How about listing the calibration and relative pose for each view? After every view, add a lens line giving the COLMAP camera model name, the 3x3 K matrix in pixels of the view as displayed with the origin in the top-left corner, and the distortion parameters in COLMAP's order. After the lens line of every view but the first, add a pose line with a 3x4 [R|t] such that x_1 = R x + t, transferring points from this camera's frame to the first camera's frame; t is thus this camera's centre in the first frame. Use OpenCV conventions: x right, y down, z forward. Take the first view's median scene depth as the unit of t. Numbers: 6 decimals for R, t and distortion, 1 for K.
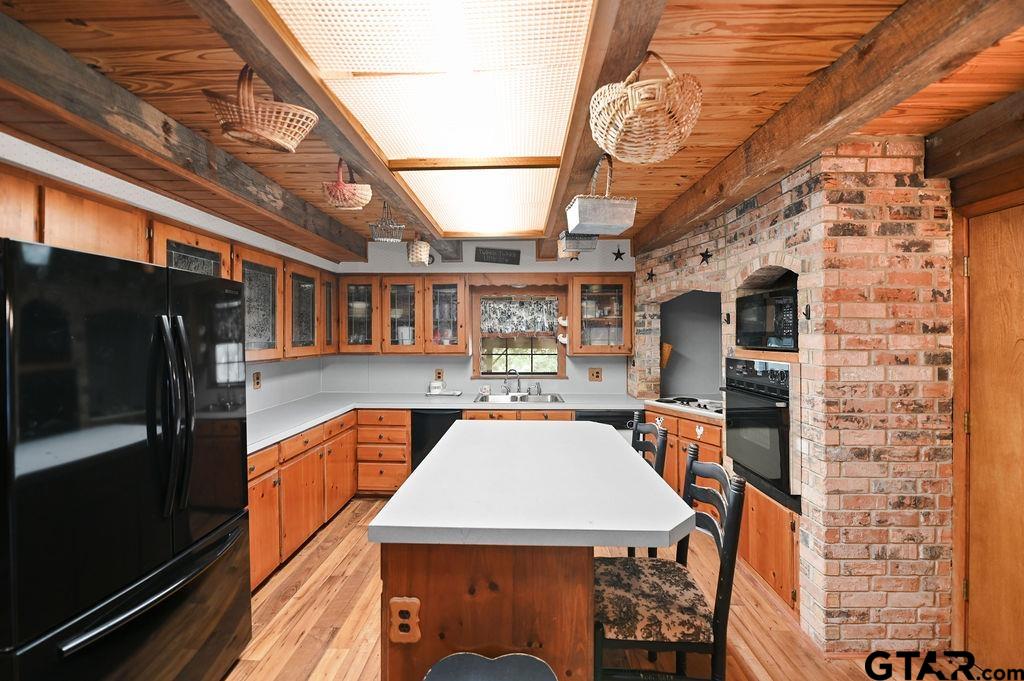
lens RADIAL K [[413.3, 0, 515.8], [0, 413.3, 339.1], [0, 0, 1]] dist [-0.008036, -0.001661]
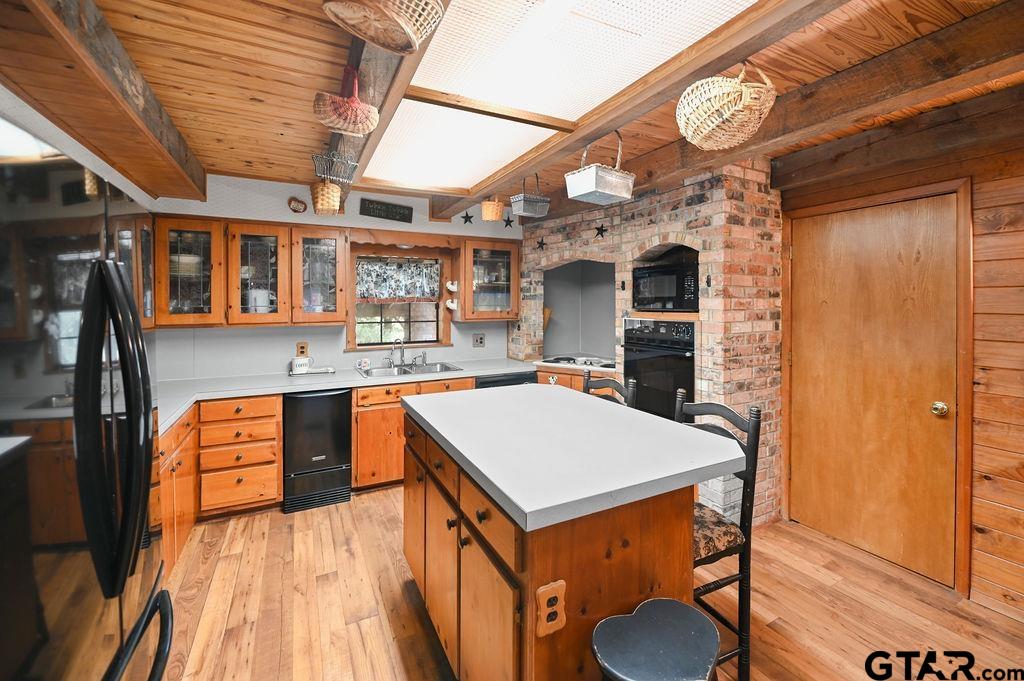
lens RADIAL K [[413.3, 0, 567.2], [0, 413.3, 308.3], [0, 0, 1]] dist [-0.008036, -0.001661]
pose [[0.873001, -0.010174, 0.487612, -0.290521], [0.007240, 0.999943, 0.007903, 0.006266], [-0.487665, -0.003369, 0.873025, 0.082961]]
